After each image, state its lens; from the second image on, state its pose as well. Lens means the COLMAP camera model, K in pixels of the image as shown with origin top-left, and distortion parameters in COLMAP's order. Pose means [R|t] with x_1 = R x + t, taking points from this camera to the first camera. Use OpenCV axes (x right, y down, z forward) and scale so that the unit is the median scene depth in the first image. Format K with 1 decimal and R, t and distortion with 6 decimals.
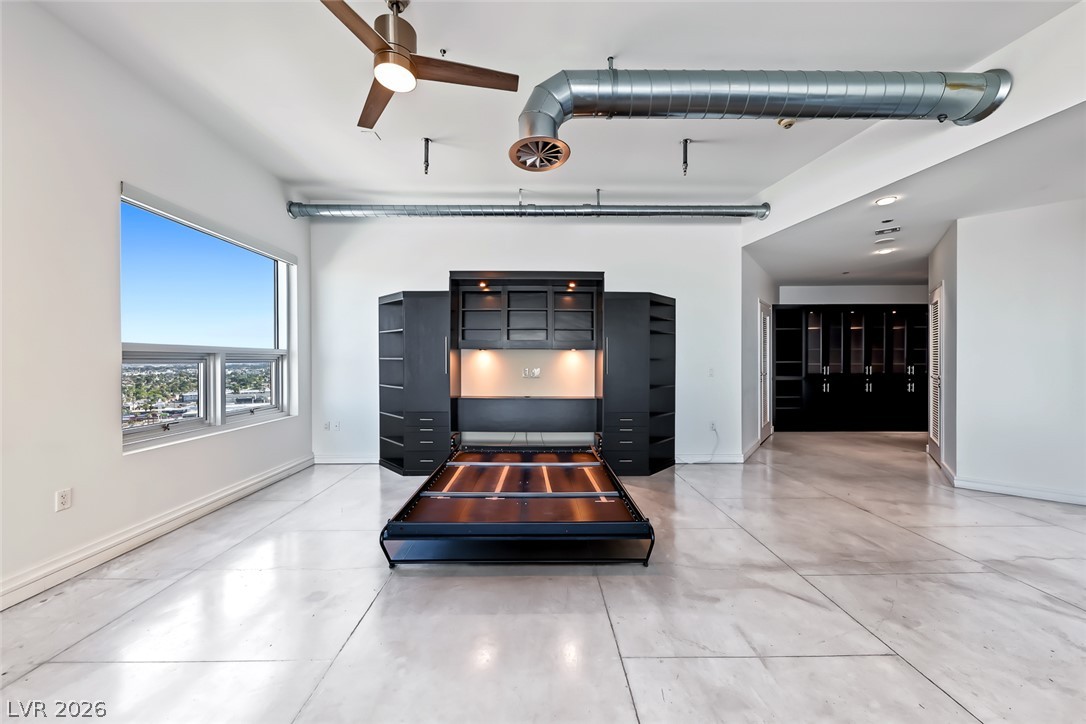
lens RADIAL K [[372.6, 0, 539.6], [0, 372.6, 361.9], [0, 0, 1]] dist [0.000141, -0.000239]
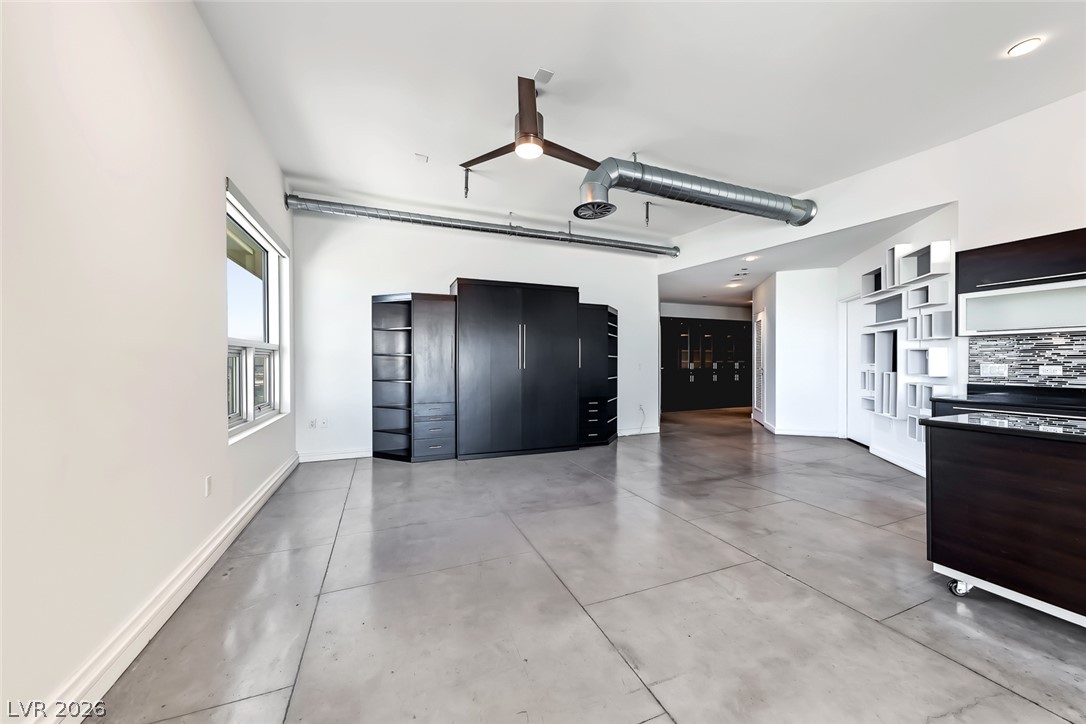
lens RADIAL K [[382.2, 0, 535.7], [0, 382.2, 364.4], [0, 0, 1]] dist [-0.000953, -0.000083]
pose [[0.932498, -0.003535, 0.361158, -0.413096], [0.003151, 0.999994, 0.001651, 0.018154], [-0.361162, -0.000401, 0.932503, -0.160983]]
